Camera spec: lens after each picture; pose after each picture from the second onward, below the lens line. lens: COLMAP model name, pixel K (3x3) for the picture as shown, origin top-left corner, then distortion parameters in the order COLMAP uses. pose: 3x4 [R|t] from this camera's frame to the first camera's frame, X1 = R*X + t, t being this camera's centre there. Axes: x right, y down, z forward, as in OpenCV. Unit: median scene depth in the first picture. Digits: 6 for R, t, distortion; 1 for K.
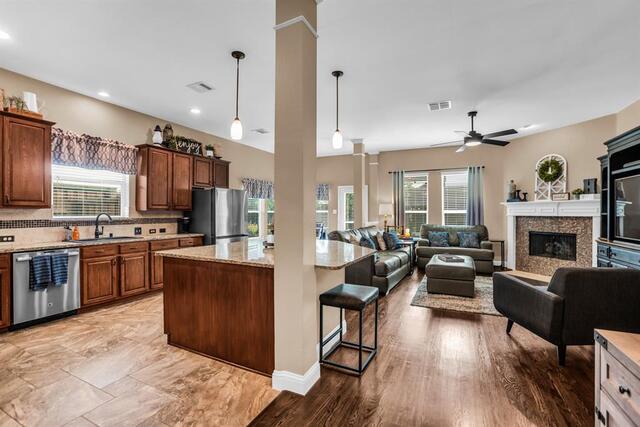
lens RADIAL K [[289.6, 0, 320.7], [0, 289.6, 211.9], [0, 0, 1]] dist [-0.053913, 0.017805]
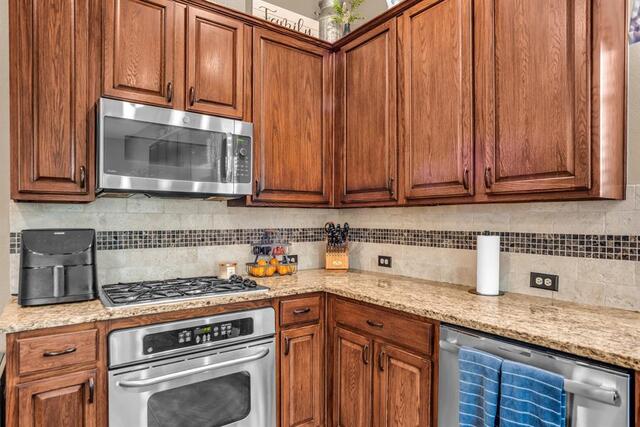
lens RADIAL K [[382.5, 0, 320.5], [0, 382.5, 220.0], [0, 0, 1]] dist [-0.017157, 0.001740]
pose [[-0.460831, 0.001206, -0.887487, -0.328133], [0.002812, 0.999996, -0.000101, 0.006605], [0.887484, -0.002542, -0.460832, 0.614537]]
